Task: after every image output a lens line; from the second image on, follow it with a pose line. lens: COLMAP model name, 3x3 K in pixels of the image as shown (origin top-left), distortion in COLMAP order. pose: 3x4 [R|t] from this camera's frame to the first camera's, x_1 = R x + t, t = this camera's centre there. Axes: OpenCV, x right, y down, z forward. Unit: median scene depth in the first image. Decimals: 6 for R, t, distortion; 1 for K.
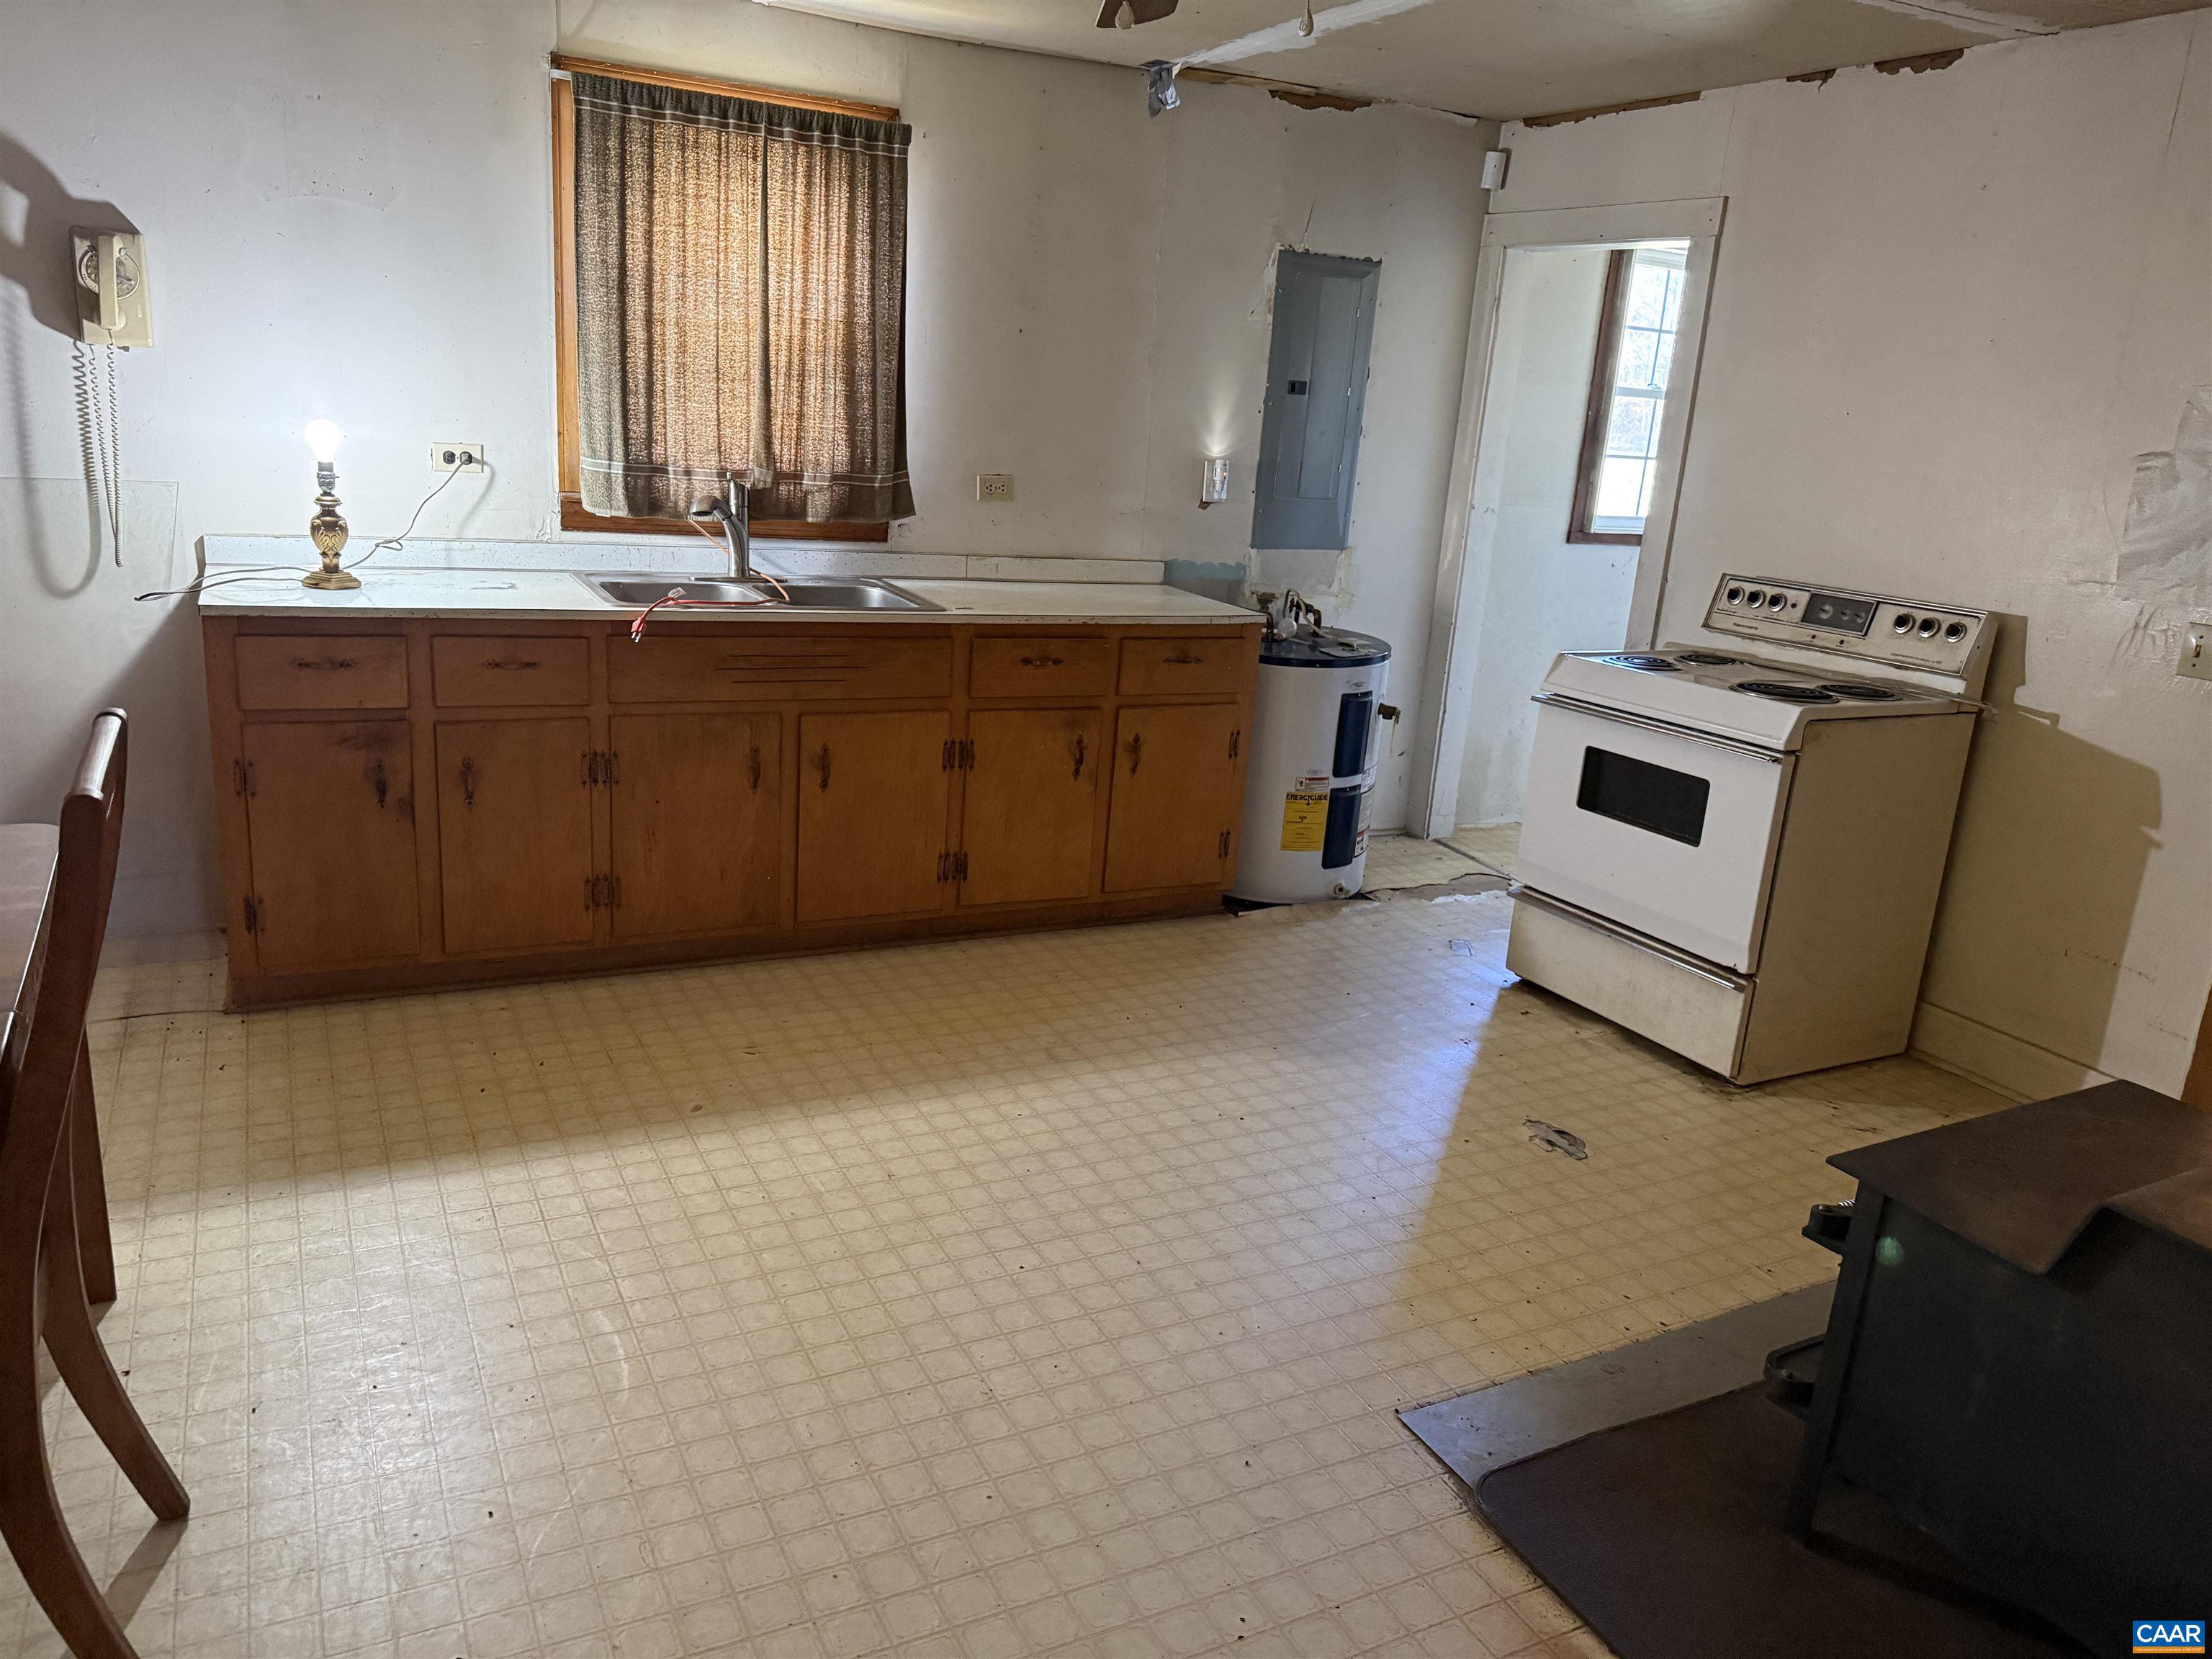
lens RADIAL K [[1538.5, 0, 1140.0], [0, 1538.5, 833.4], [0, 0, 1]] dist [0.109074, -0.184237]
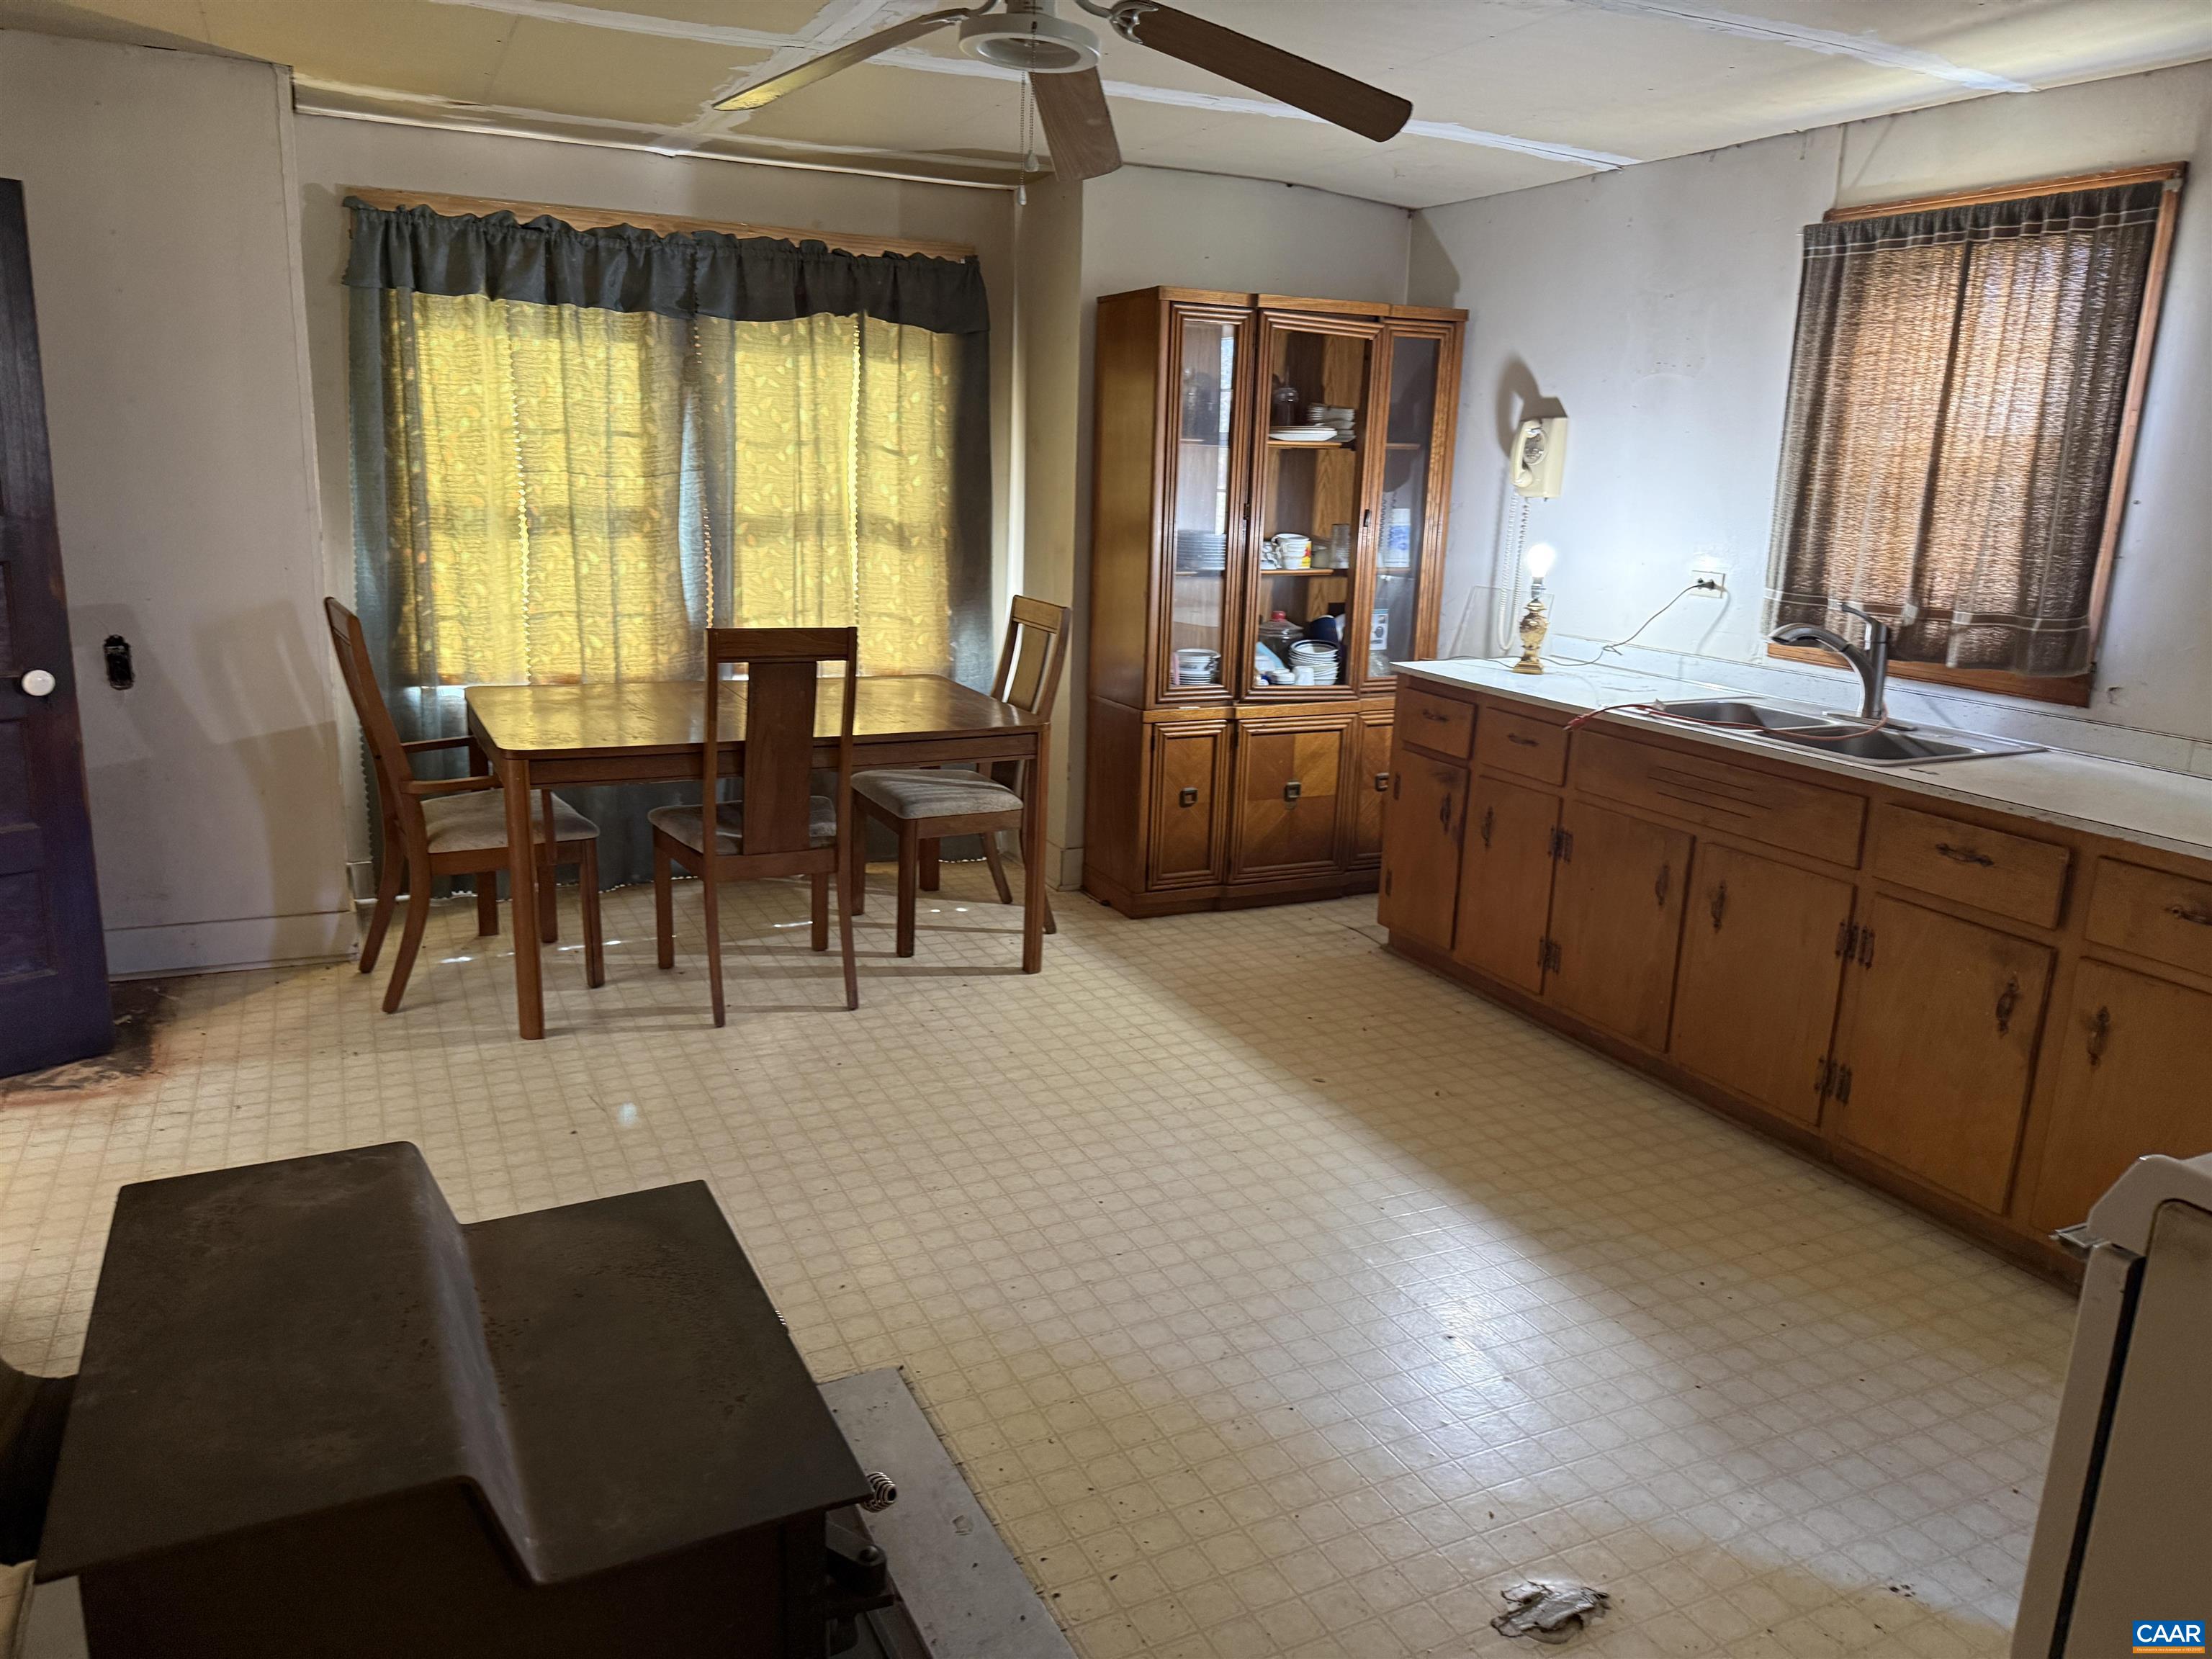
lens RADIAL K [[1559.4, 0, 1087.6], [0, 1559.4, 817.9], [0, 0, 1]] dist [0.100632, -0.129467]
pose [[-0.050947, 0.150944, -0.987229, 0.743301], [-0.306693, 0.938382, 0.159303, -0.127725], [0.950444, 0.310892, -0.001515, 0.631473]]
